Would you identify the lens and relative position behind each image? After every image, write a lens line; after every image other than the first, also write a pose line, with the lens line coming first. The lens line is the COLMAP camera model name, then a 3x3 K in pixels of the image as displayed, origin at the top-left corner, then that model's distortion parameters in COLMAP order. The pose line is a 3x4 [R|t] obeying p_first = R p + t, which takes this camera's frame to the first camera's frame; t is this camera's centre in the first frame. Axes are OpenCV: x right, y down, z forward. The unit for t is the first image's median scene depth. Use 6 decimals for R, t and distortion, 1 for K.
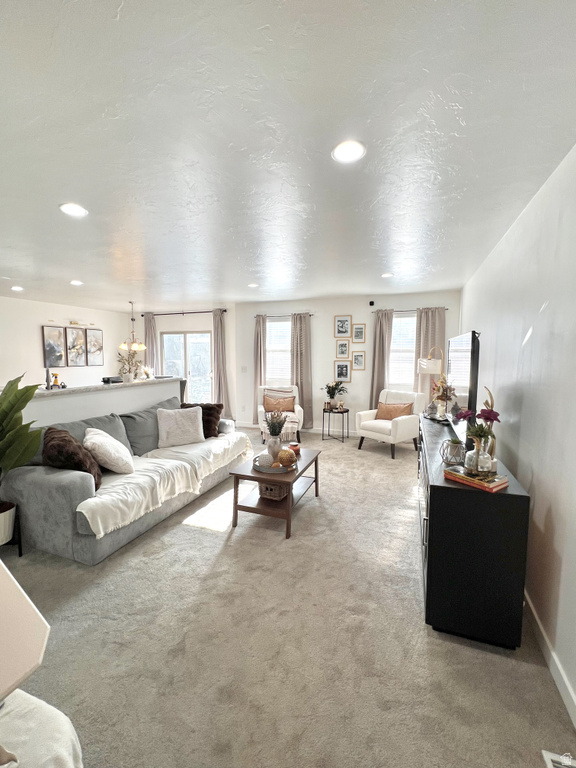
lens RADIAL K [[335.9, 0, 285.9], [0, 335.9, 383.5], [0, 0, 1]] dist [-0.003774, -0.000515]
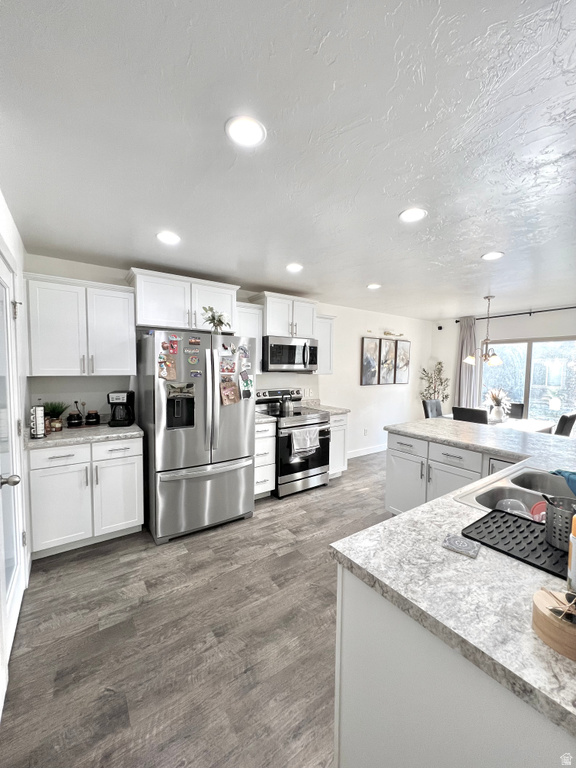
lens RADIAL K [[306.0, 0, 286.8], [0, 306.0, 385.6], [0, 0, 1]] dist [-0.001988, 0.000461]
pose [[0.824683, 0.039685, -0.564201, -0.497789], [-0.058187, 0.998195, -0.014840, -0.026989], [0.562594, 0.045068, 0.825504, 0.274697]]
